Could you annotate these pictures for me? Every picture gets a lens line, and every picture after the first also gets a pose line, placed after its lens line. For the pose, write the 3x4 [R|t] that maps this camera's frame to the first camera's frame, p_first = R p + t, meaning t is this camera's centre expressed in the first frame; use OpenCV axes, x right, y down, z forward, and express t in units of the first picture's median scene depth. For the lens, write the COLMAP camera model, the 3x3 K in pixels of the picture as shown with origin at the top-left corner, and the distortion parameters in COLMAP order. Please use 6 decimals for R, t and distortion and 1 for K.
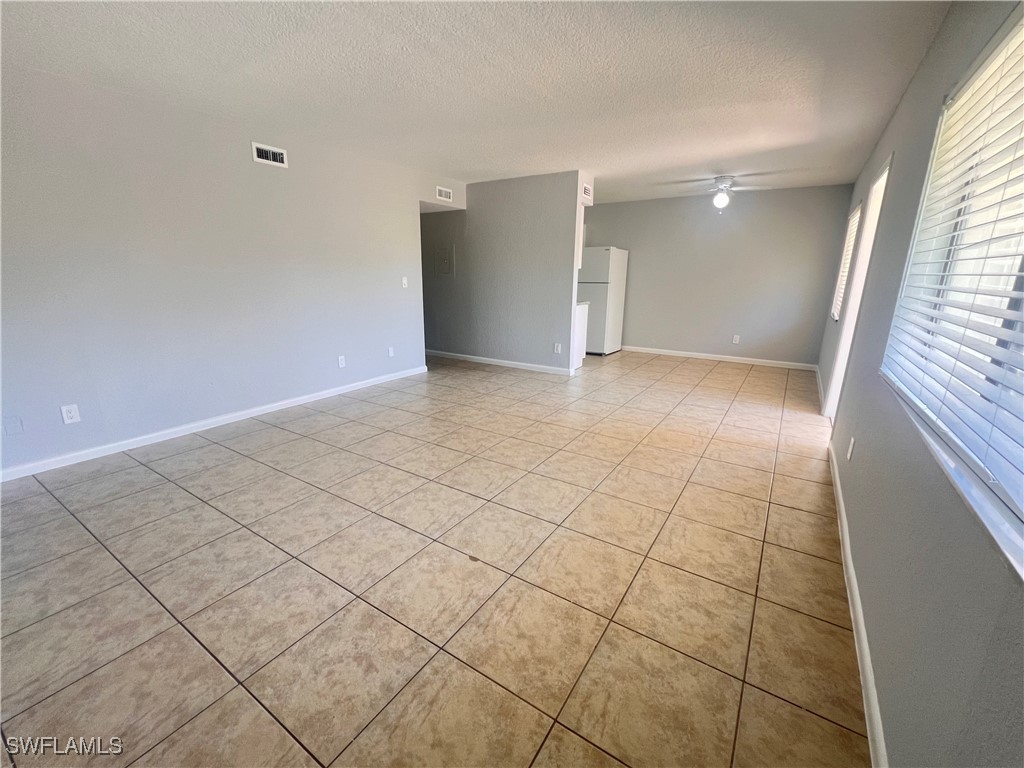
lens RADIAL K [[432.7, 0, 511.3], [0, 432.7, 380.8], [0, 0, 1]] dist [0.001321, 0.001236]
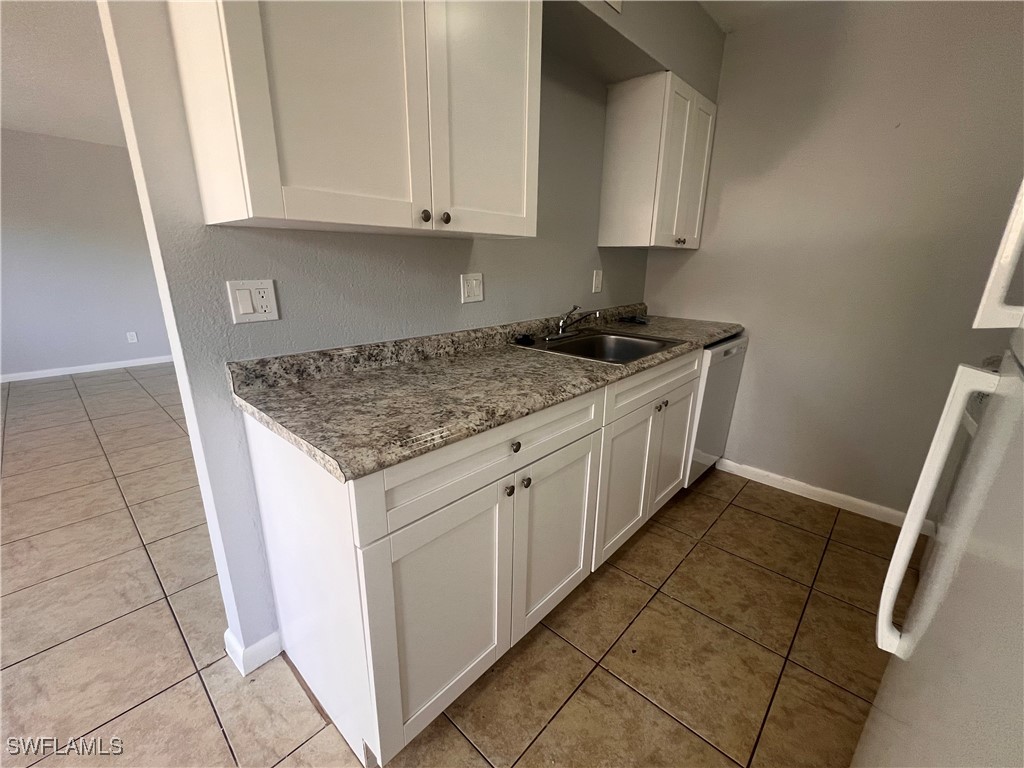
lens RADIAL K [[432.7, 0, 510.2], [0, 432.7, 388.3], [0, 0, 1]] dist [0.001321, 0.001236]
pose [[-0.168716, 0.266636, -0.948915, 0.454915], [-0.253955, 0.918455, 0.303230, -0.404364], [0.952387, 0.292141, -0.087245, 1.654286]]
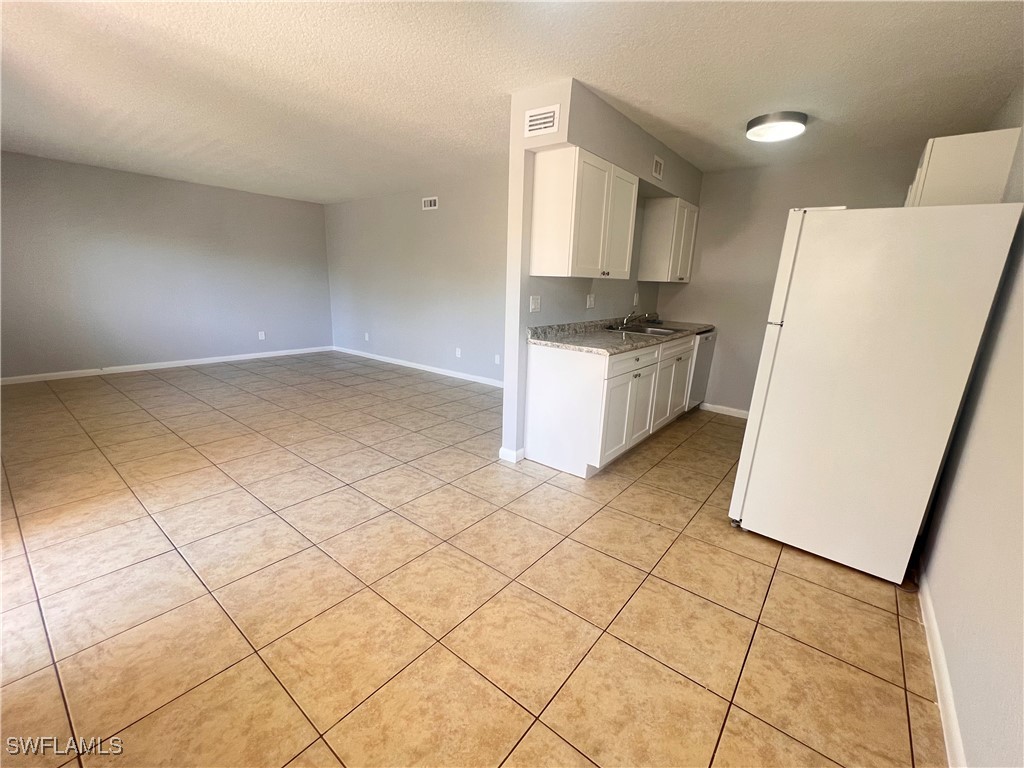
lens RADIAL K [[432.7, 0, 513.8], [0, 432.7, 387.2], [0, 0, 1]] dist [0.001321, 0.001236]
pose [[-0.097165, 0.224467, -0.969625, 0.990011], [-0.276780, 0.929711, 0.242963, -0.360941], [0.956008, 0.291980, -0.028207, 1.463059]]
